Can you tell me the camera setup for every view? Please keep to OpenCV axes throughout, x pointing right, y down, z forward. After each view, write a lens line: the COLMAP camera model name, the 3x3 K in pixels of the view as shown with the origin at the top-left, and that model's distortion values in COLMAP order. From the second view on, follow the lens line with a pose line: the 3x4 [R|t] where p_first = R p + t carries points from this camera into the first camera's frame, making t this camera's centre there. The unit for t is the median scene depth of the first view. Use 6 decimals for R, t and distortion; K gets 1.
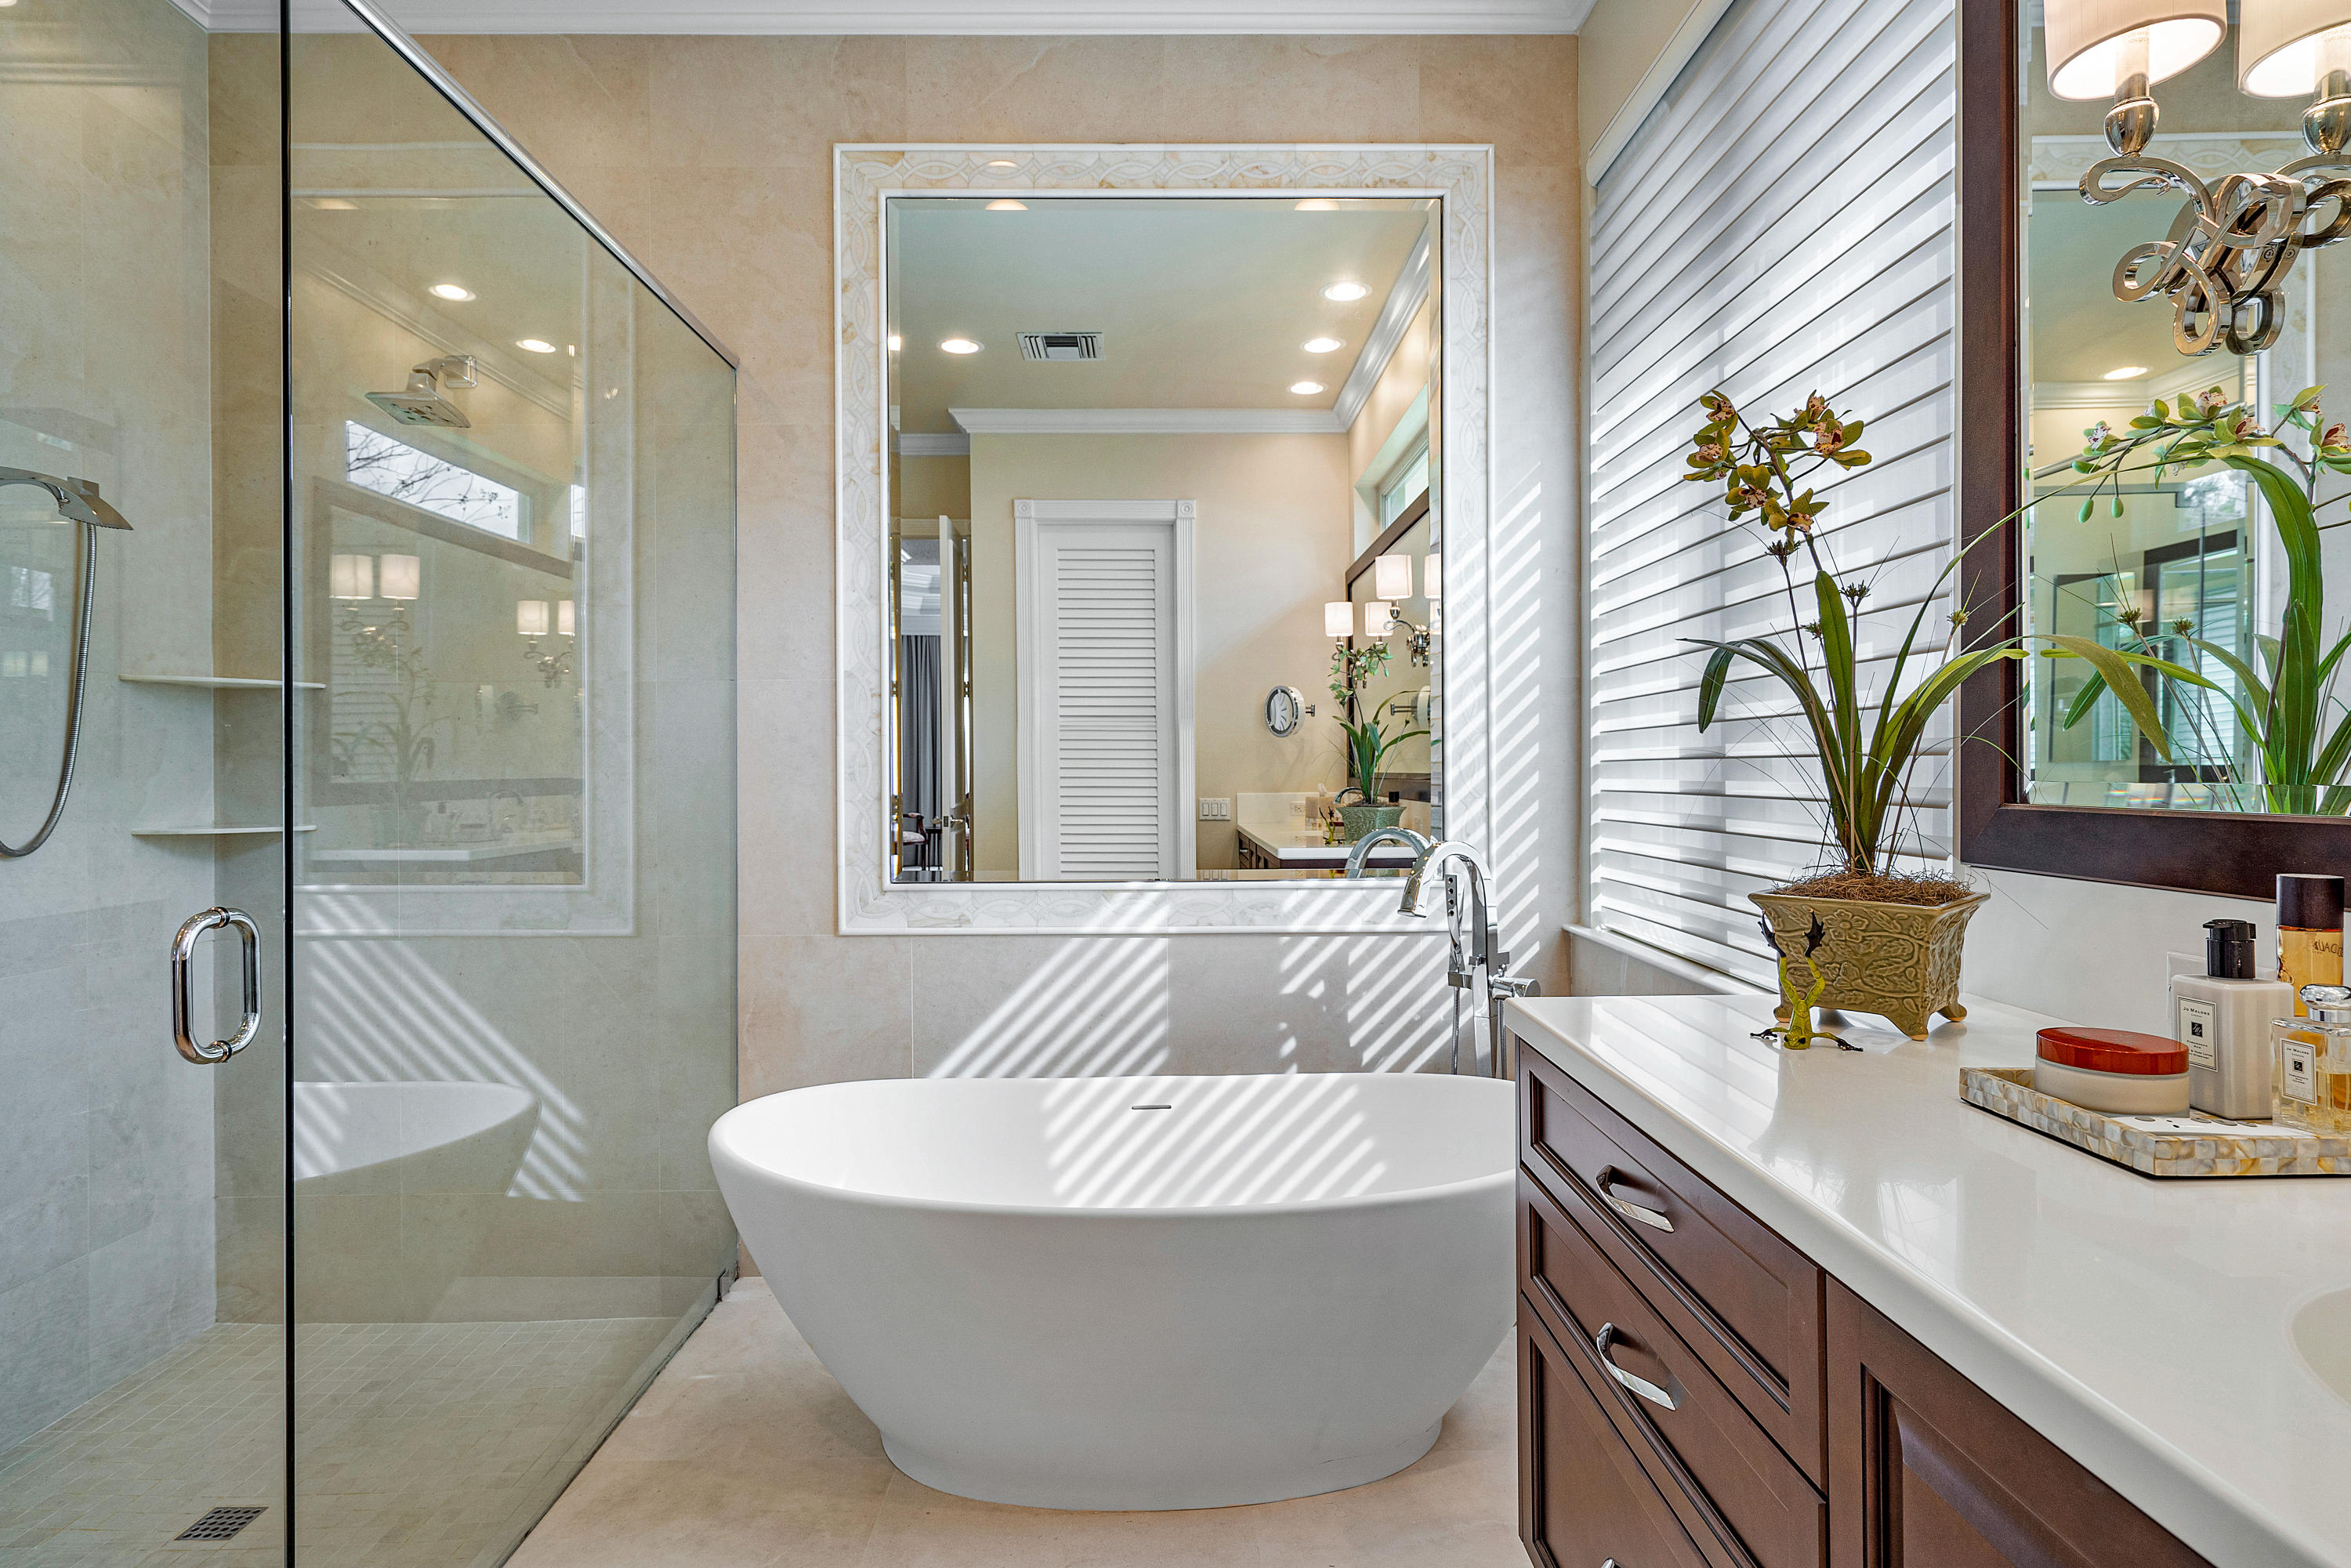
lens RADIAL K [[1257.1, 0, 1187.0], [0, 1257.1, 770.6], [0, 0, 1]] dist [0.005253, 0.000898]
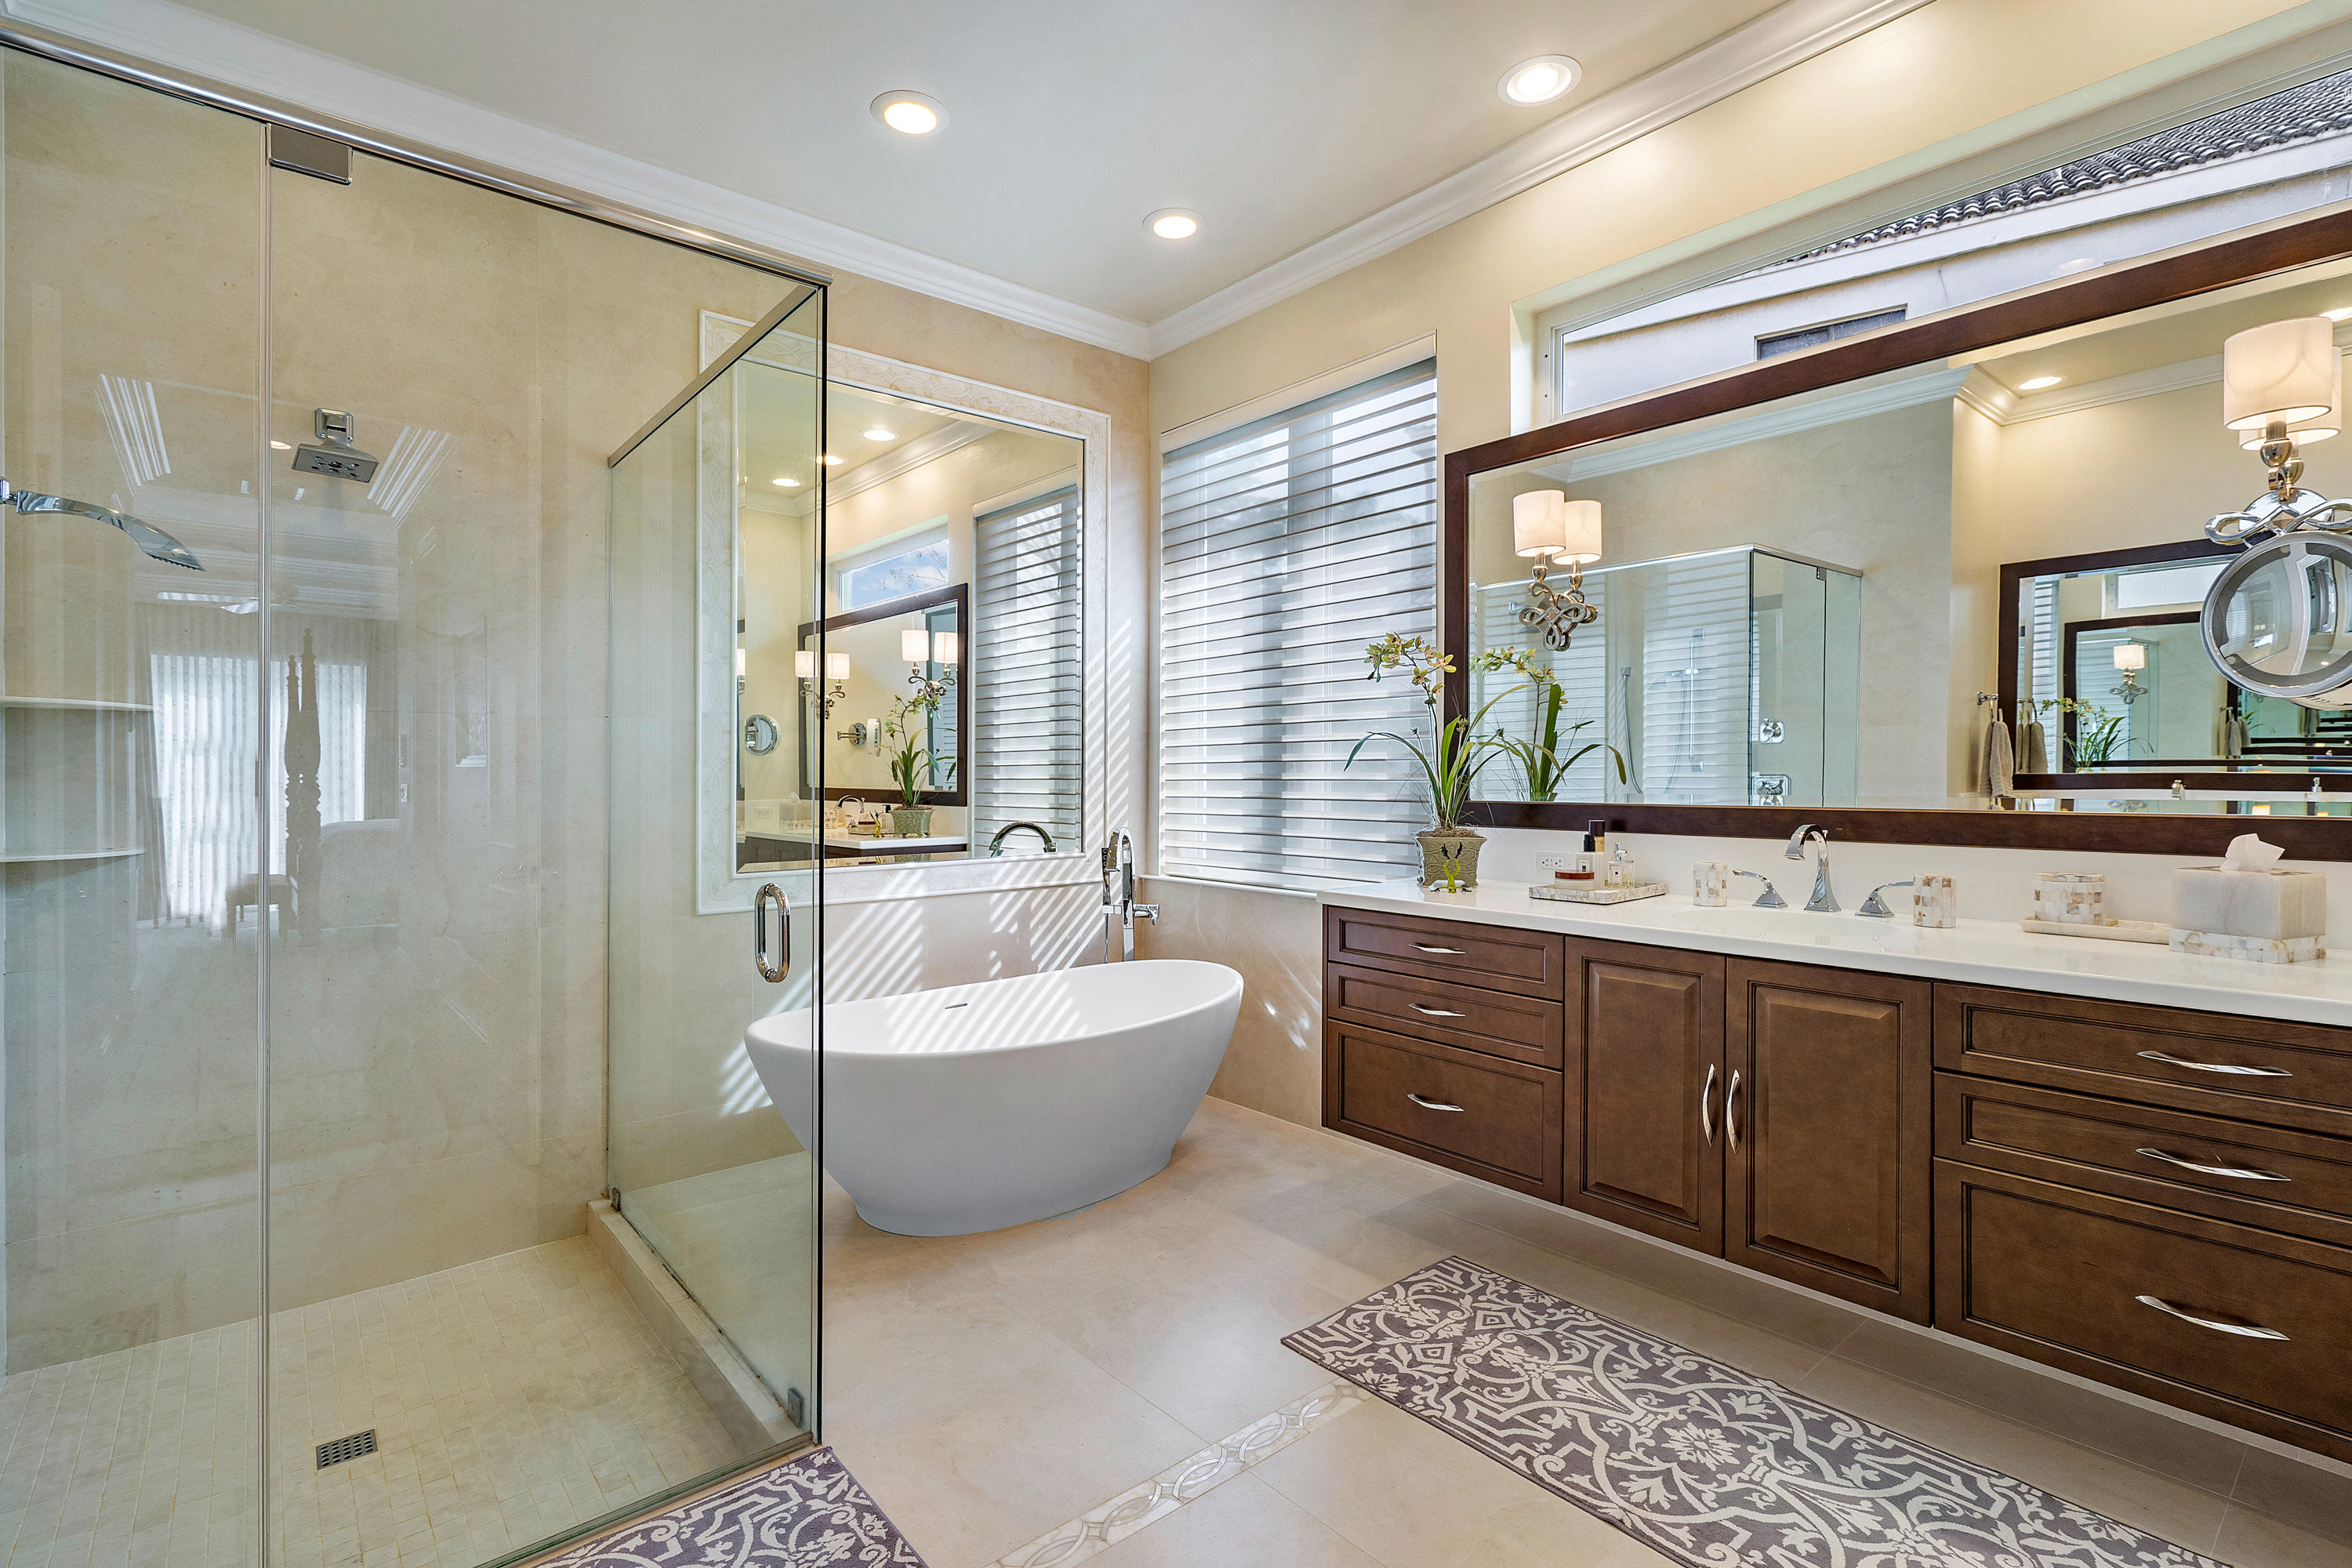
lens RADIAL K [[1082.8, 0, 1171.5], [0, 1082.8, 783.7], [0, 0, 1]] dist [-0.001920, -0.000293]
pose [[0.778976, -0.004079, 0.627040, -0.598869], [0.000993, 0.999986, 0.005272, -0.011035], [-0.627053, -0.003484, 0.778969, -0.180599]]
